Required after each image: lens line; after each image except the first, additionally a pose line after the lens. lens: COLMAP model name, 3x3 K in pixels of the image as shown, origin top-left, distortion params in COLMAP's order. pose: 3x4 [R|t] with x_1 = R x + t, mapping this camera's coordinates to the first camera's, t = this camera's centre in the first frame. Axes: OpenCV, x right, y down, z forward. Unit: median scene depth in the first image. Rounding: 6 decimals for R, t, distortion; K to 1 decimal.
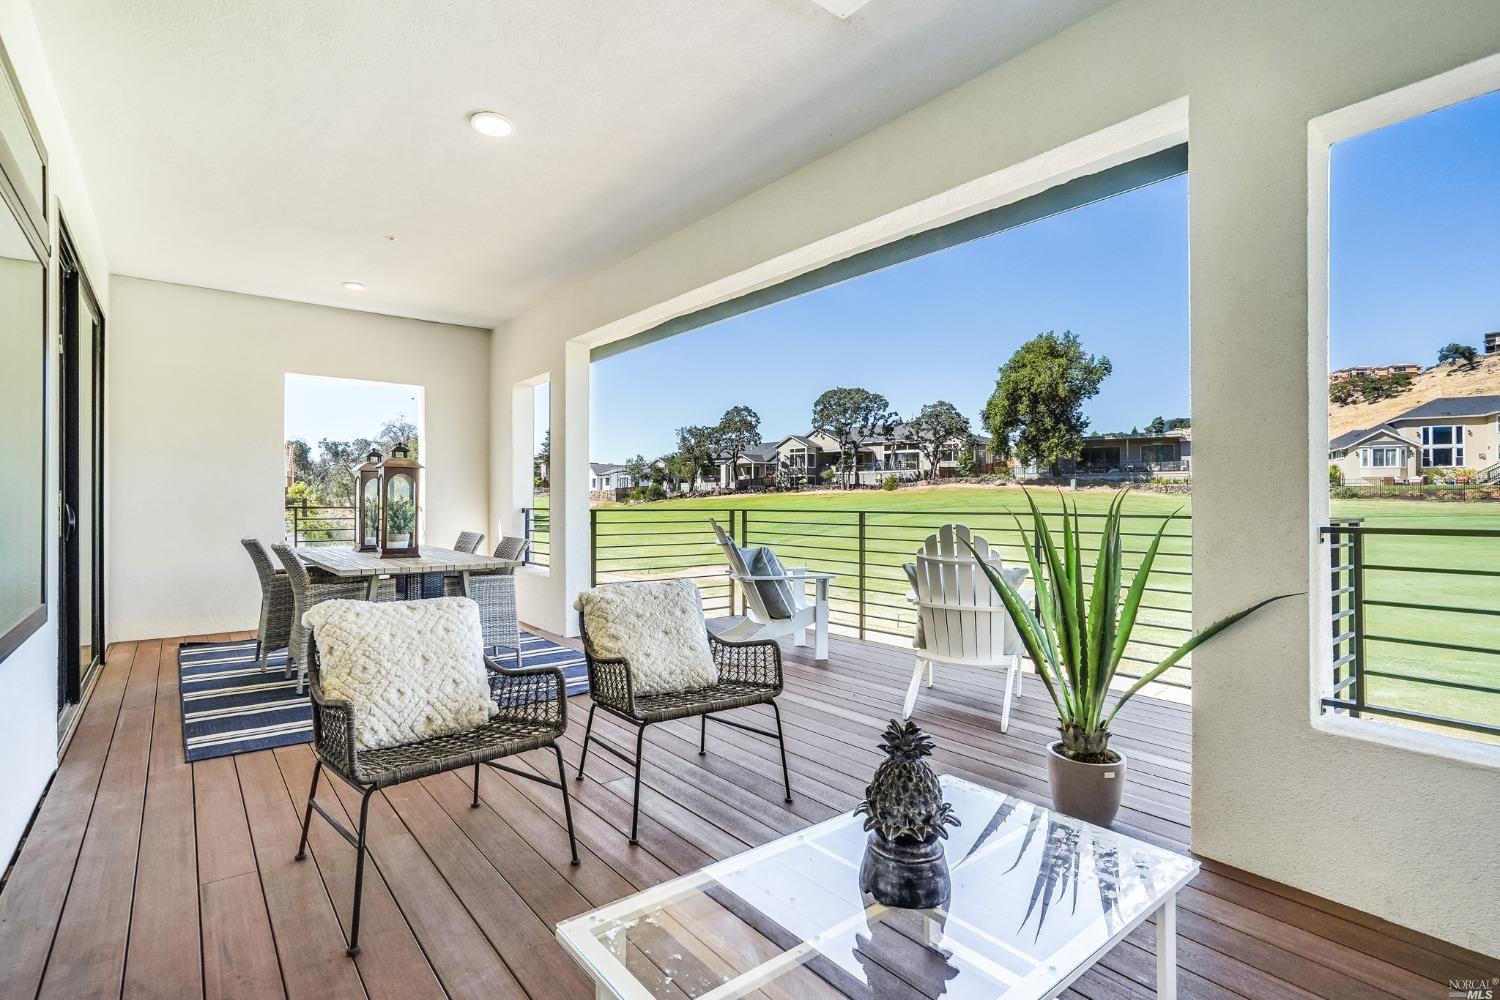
lens RADIAL K [[697.3, 0, 718.6], [0, 697.3, 498.0], [0, 0, 1]] dist [-0.000373, 0.000091]
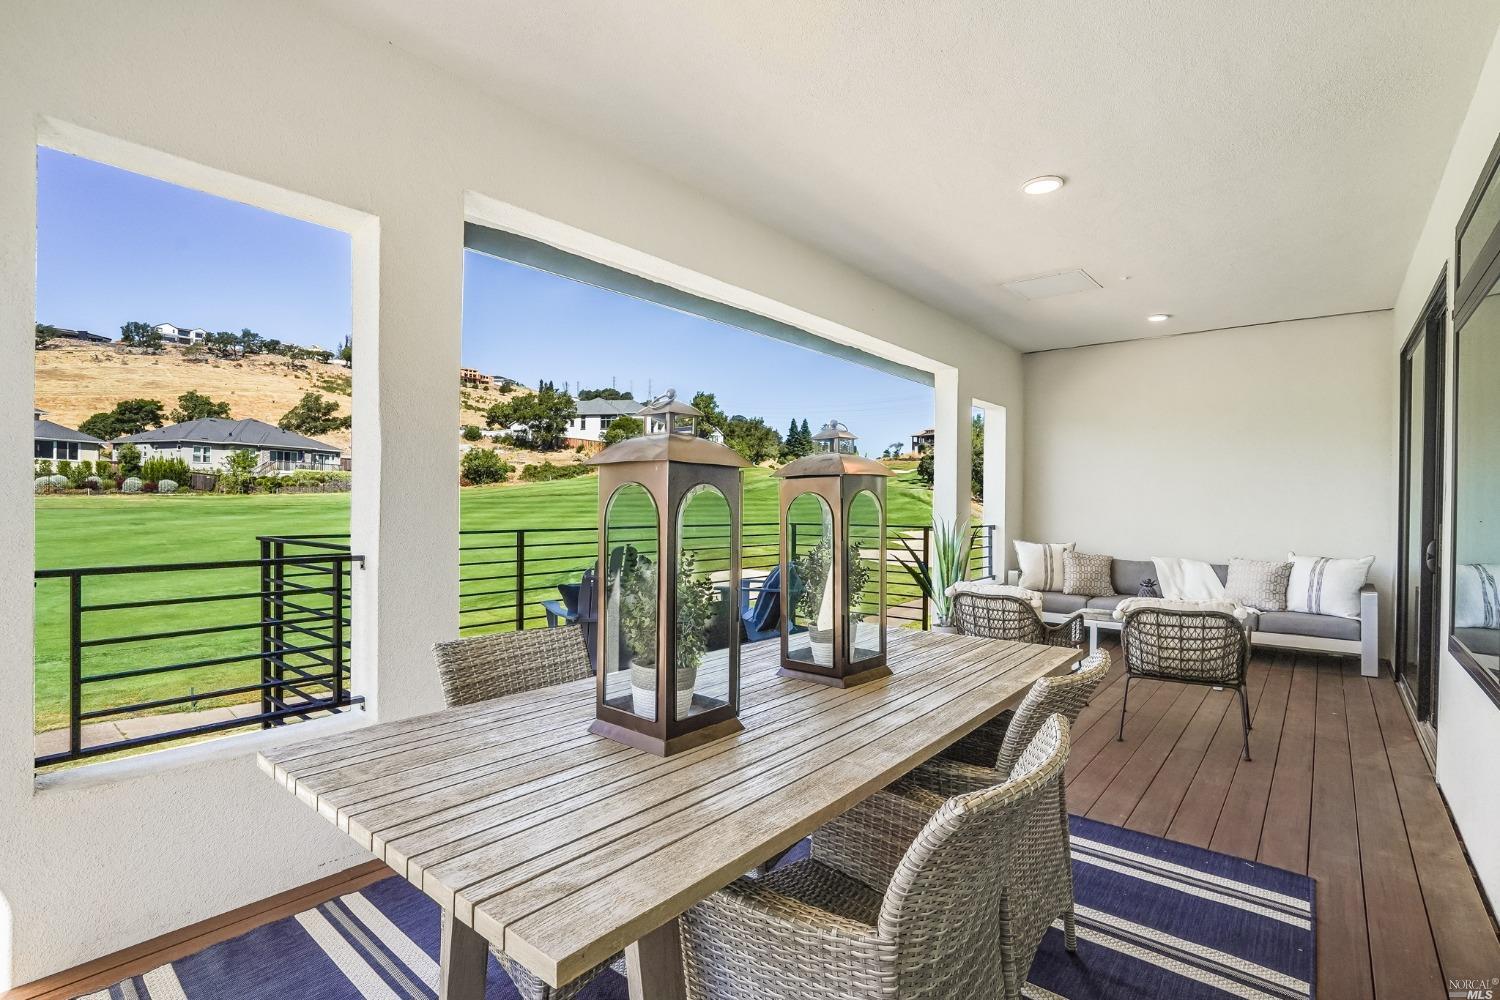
lens RADIAL K [[701.5, 0, 750.0], [0, 701.5, 500.0], [0, 0, 1]] dist [-0.017484, 0.000296]
pose [[-0.213049, -0.003059, 0.977037, -1.291299], [-0.012583, 0.999921, 0.000387, -0.040194], [-0.976960, -0.012212, -0.213071, 1.669652]]
